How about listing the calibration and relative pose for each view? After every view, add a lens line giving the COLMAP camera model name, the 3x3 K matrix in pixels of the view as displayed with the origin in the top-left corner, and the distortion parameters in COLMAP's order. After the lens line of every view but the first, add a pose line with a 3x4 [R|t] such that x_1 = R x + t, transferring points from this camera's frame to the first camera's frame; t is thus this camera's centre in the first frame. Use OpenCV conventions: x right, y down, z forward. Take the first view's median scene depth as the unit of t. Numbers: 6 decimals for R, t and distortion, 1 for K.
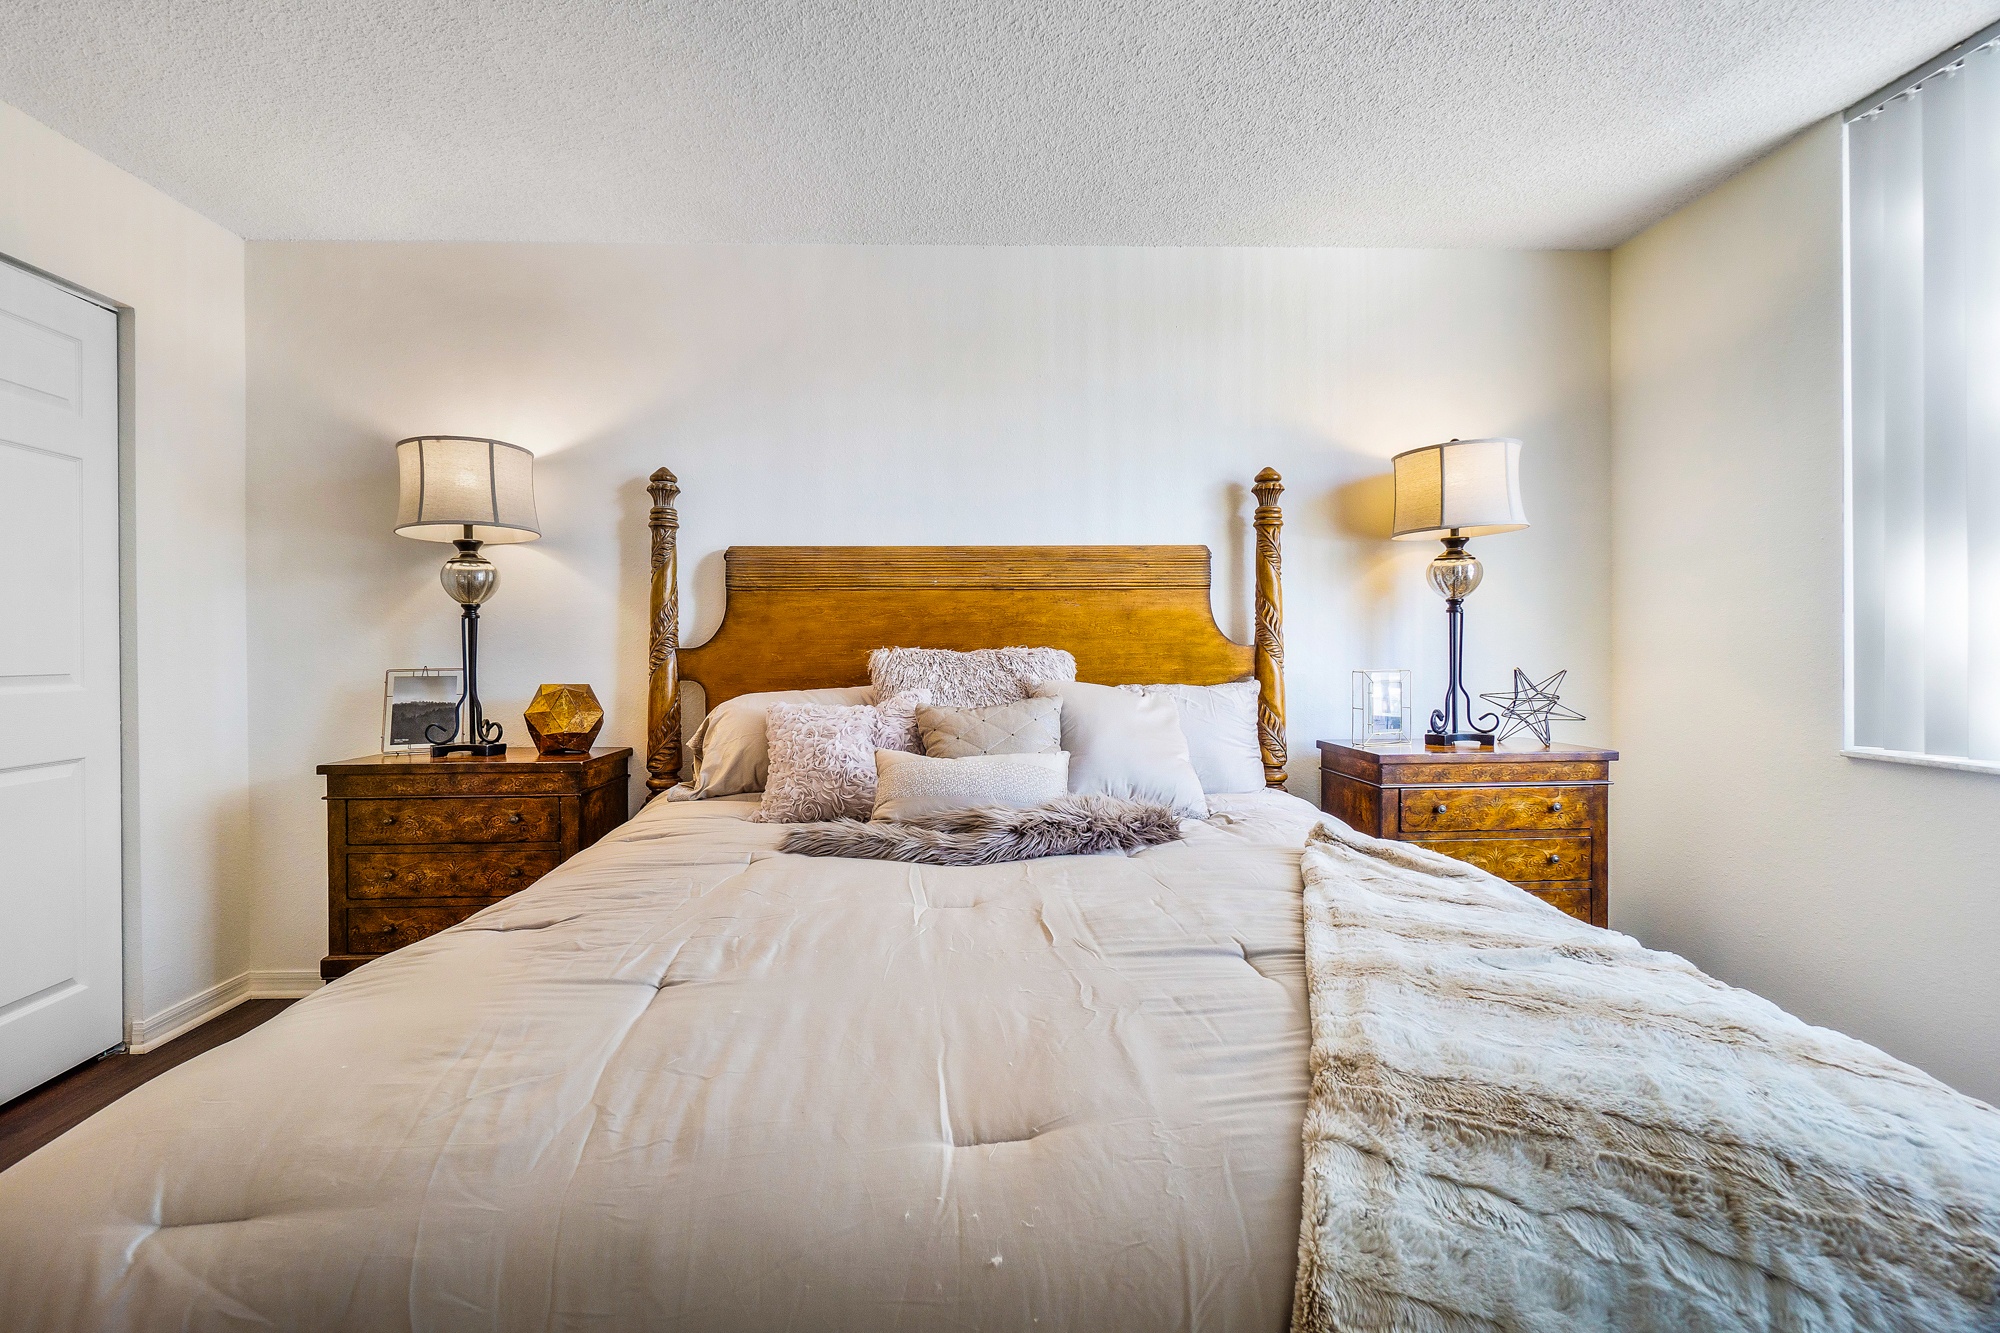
lens RADIAL K [[865.0, 0, 997.8], [0, 865.0, 661.5], [0, 0, 1]] dist [-0.003676, 0.000241]
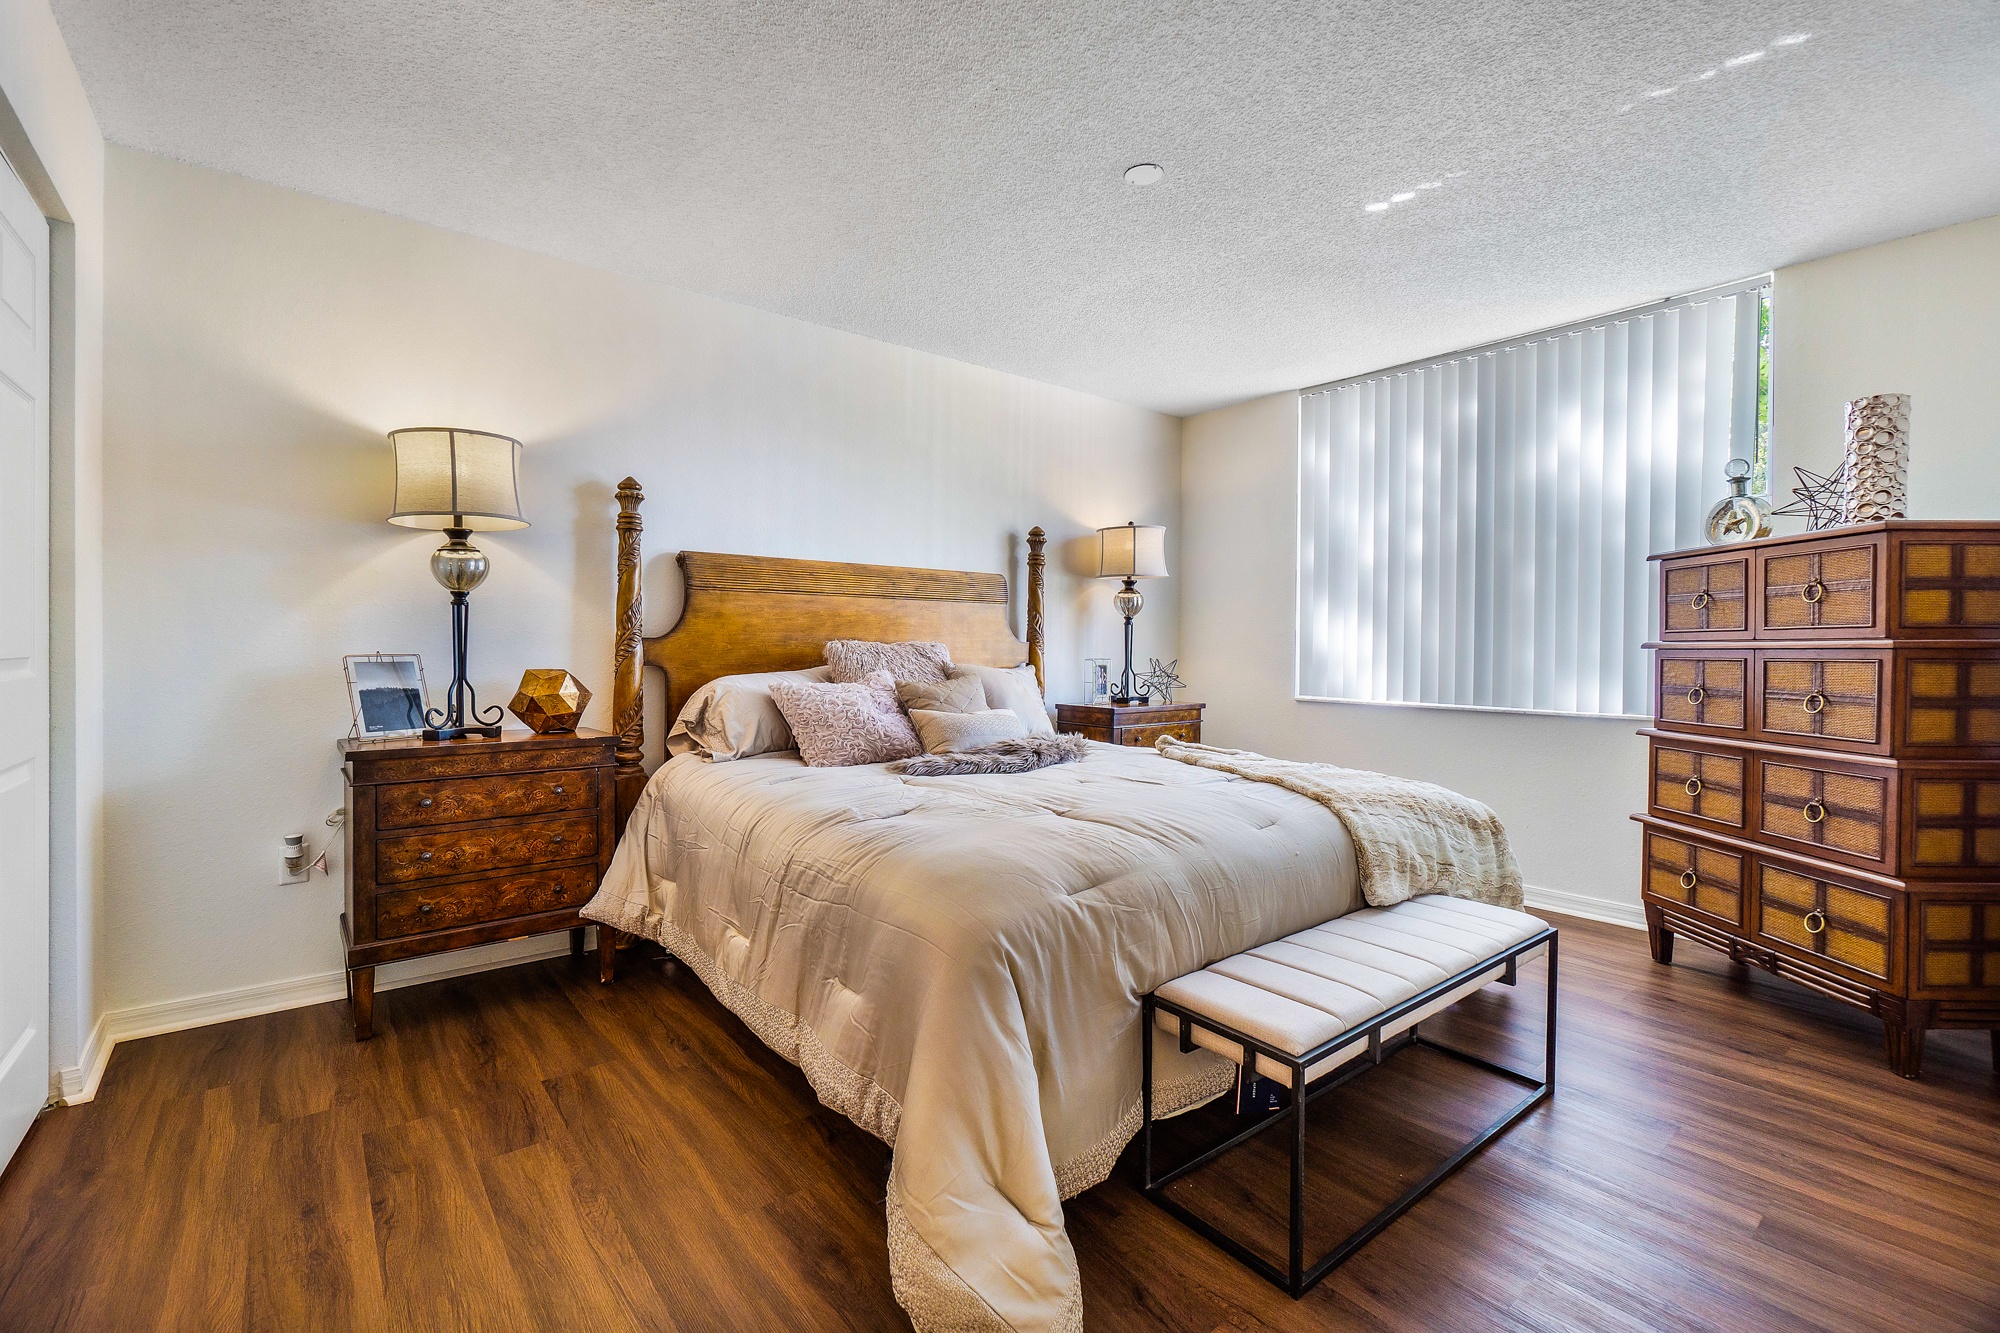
lens RADIAL K [[865.0, 0, 1003.0], [0, 865.0, 663.6], [0, 0, 1]] dist [-0.003676, 0.000241]
pose [[0.798297, 0.000155, 0.602263, -0.701106], [-0.005725, 0.999957, 0.007331, 0.008037], [-0.602236, -0.009300, 0.798264, -0.201940]]
